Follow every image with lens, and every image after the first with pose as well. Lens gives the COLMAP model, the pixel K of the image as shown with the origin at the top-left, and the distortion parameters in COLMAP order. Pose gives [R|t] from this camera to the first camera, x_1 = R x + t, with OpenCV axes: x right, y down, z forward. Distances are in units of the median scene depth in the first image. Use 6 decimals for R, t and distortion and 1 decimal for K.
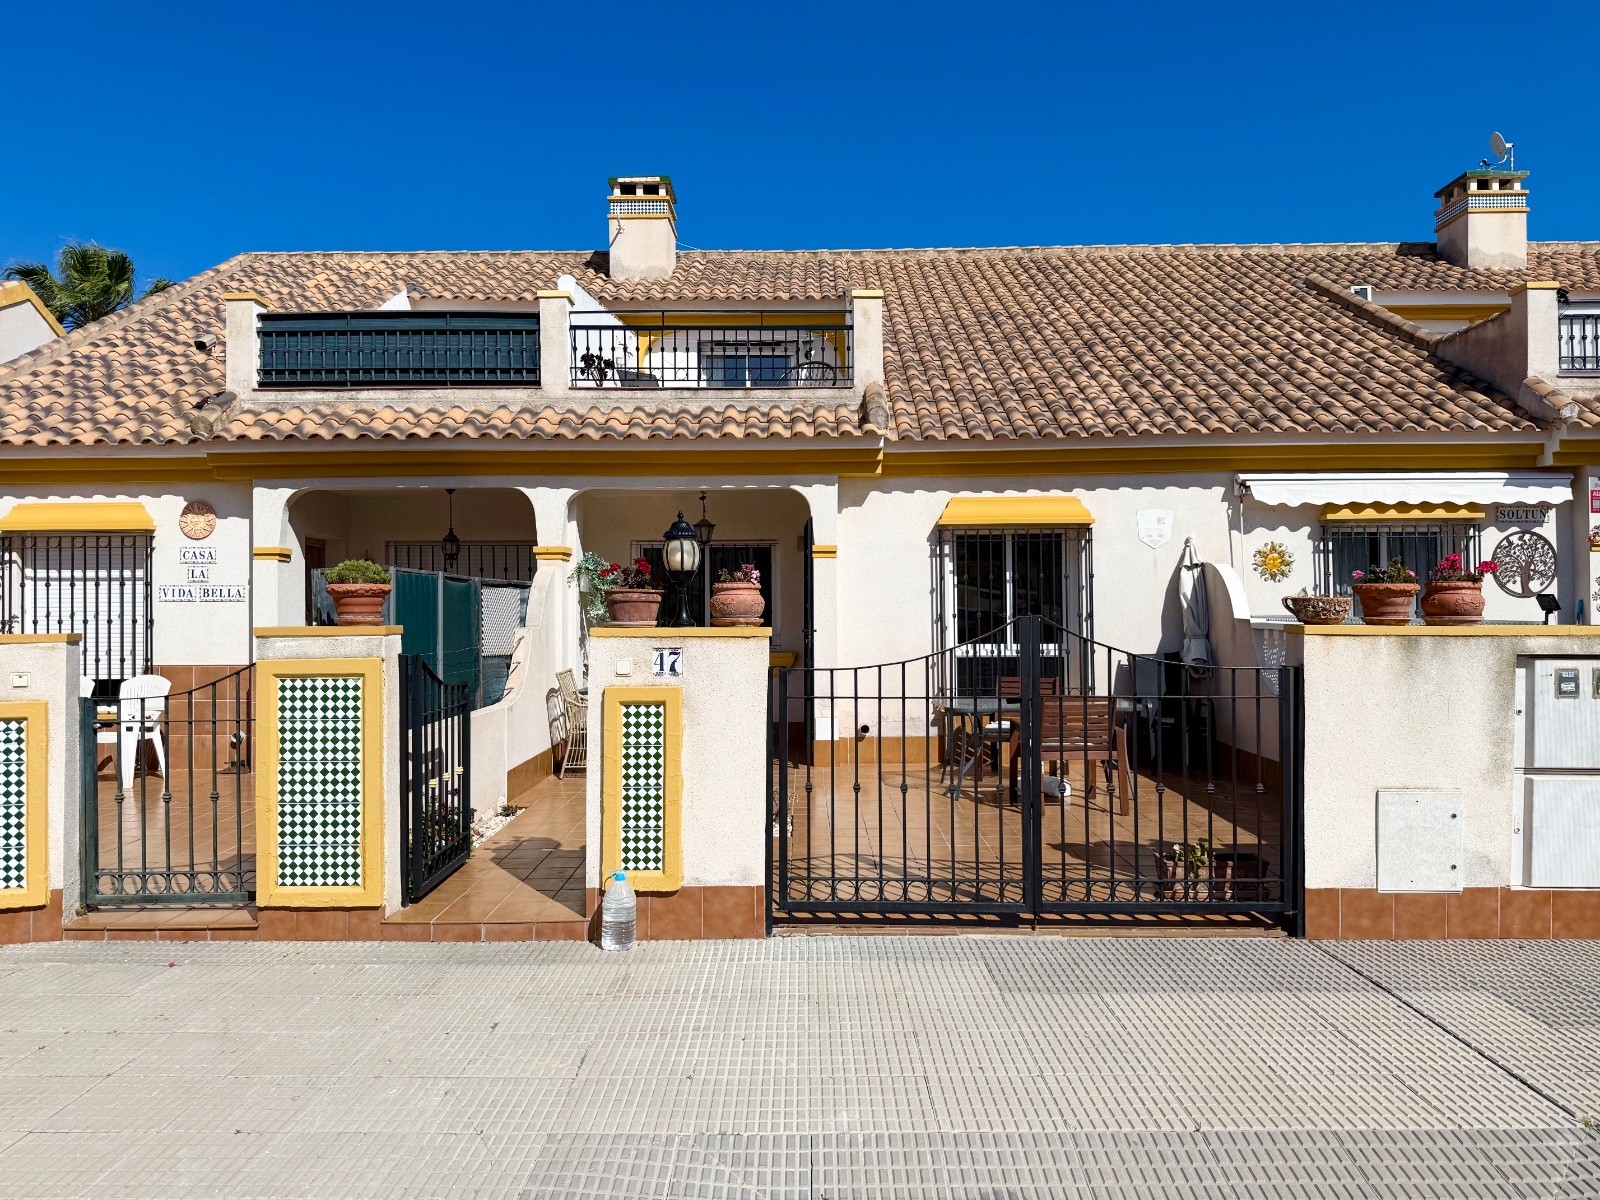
lens RADIAL K [[1137.7, 0, 805.8], [0, 1137.7, 598.6], [0, 0, 1]] dist [0.051884, -0.087601]
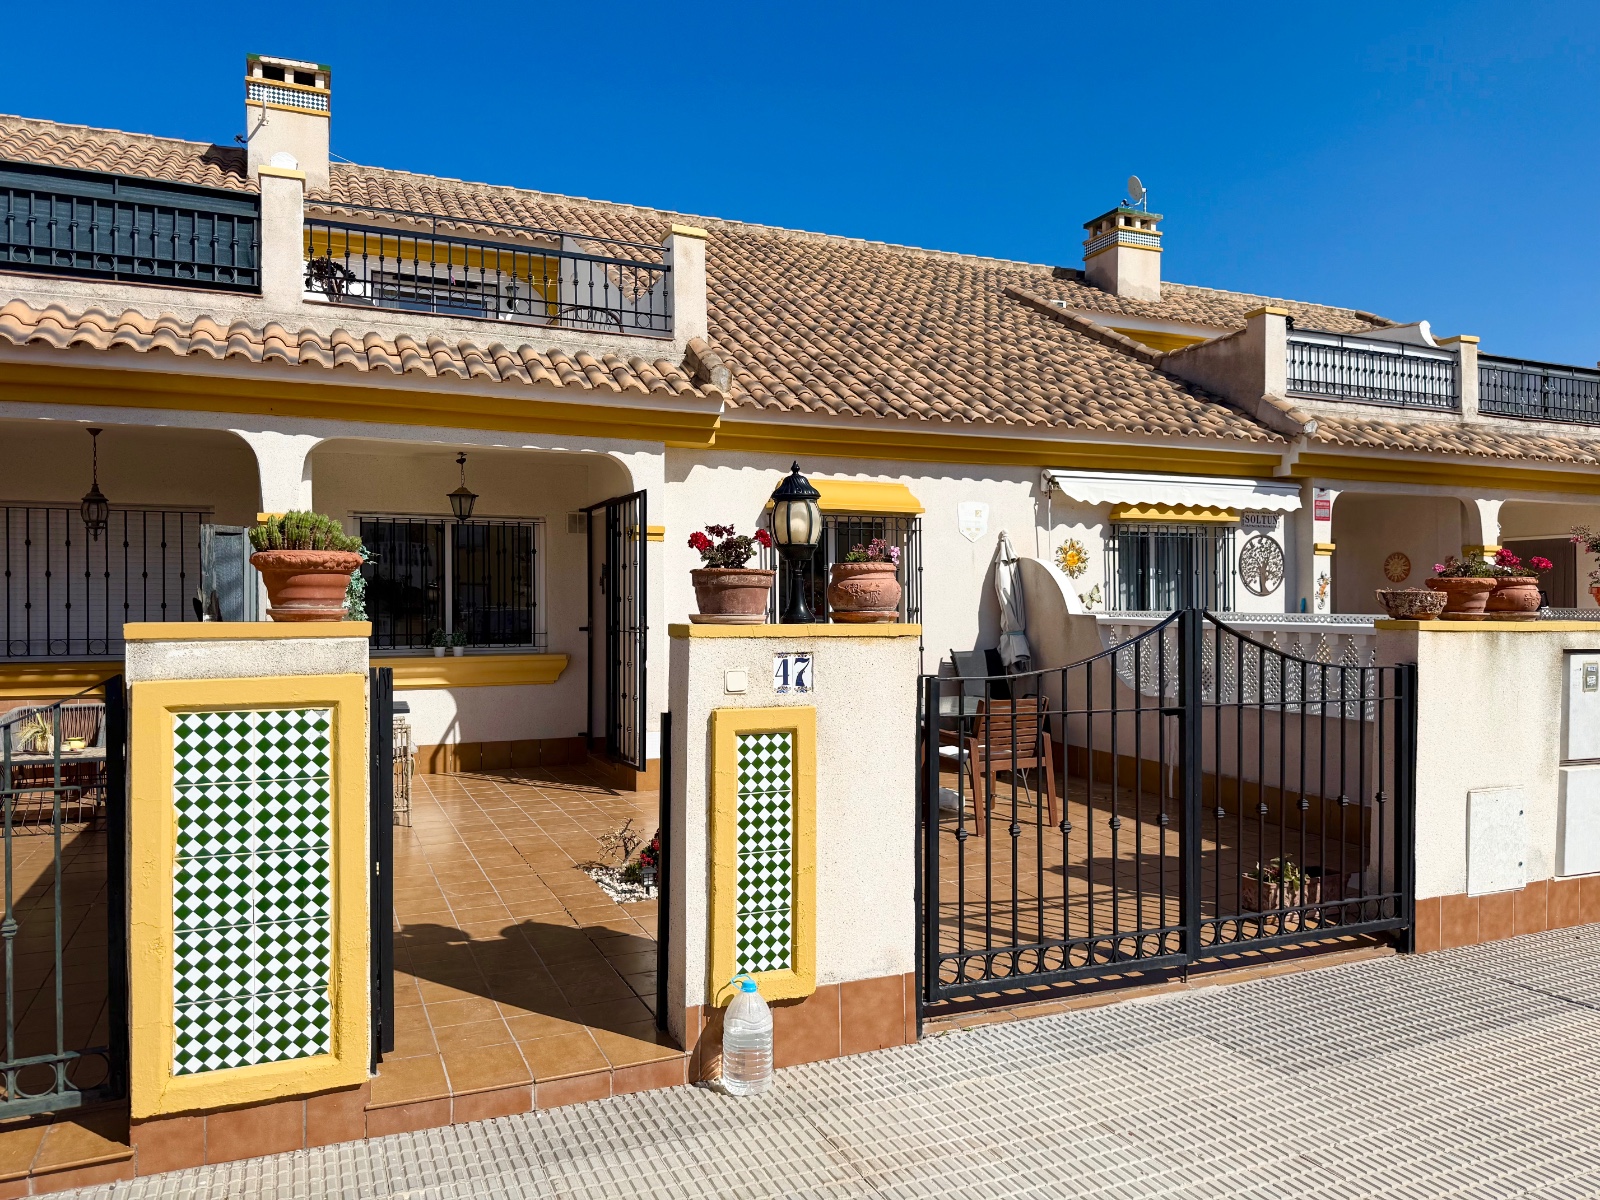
lens RADIAL K [[1137.7, 0, 816.2], [0, 1137.7, 602.5], [0, 0, 1]] dist [0.051884, -0.087601]
pose [[0.910938, 0.007302, 0.412479, -0.395639], [-0.010007, 0.999940, 0.004399, 0.008619], [-0.412423, -0.008135, 0.910956, 0.341411]]
